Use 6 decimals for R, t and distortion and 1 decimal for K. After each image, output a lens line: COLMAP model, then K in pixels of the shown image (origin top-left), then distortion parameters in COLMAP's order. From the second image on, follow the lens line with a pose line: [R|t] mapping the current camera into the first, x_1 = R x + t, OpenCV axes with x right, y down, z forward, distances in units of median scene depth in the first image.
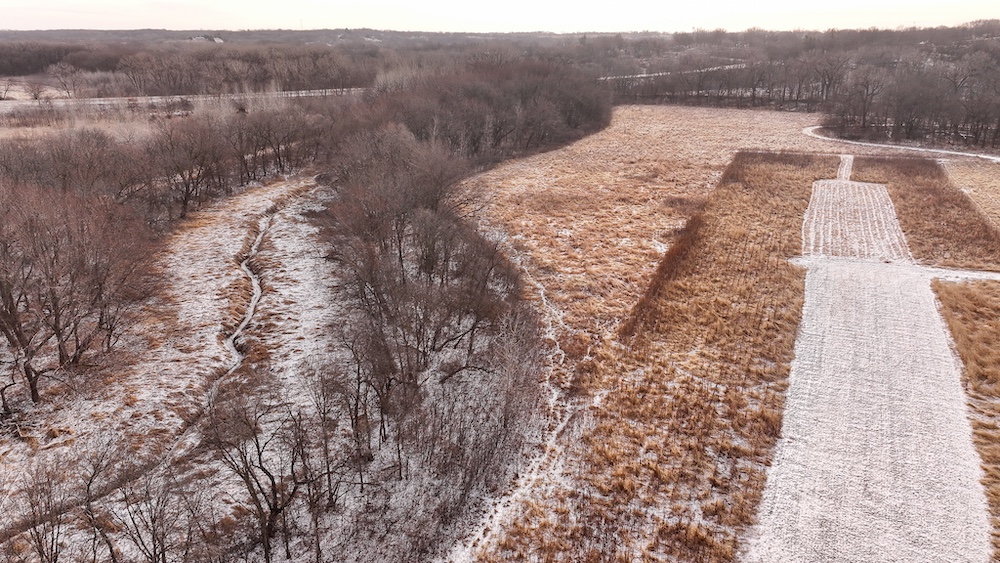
lens RADIAL K [[696.2, 0, 495.2], [0, 696.2, 278.5], [0, 0, 1]] dist [0.003633, -0.001021]
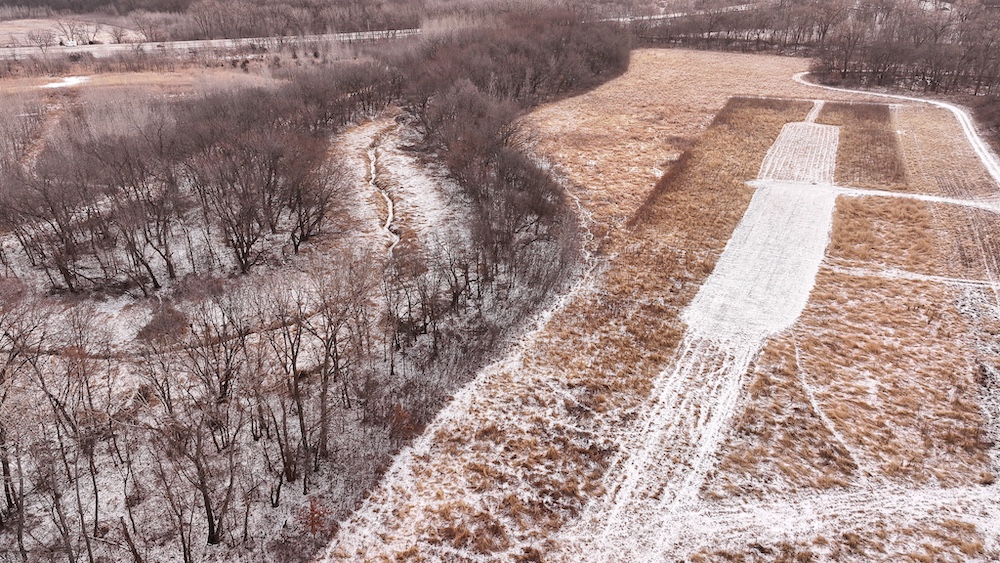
lens RADIAL K [[696.2, 0, 504.7], [0, 696.2, 288.0], [0, 0, 1]] dist [0.003633, -0.001021]
pose [[0.999952, 0.006111, -0.007716, -0.065165], [-0.005247, 0.994191, 0.107506, 0.037643], [0.008328, -0.107461, 0.994174, -0.445305]]
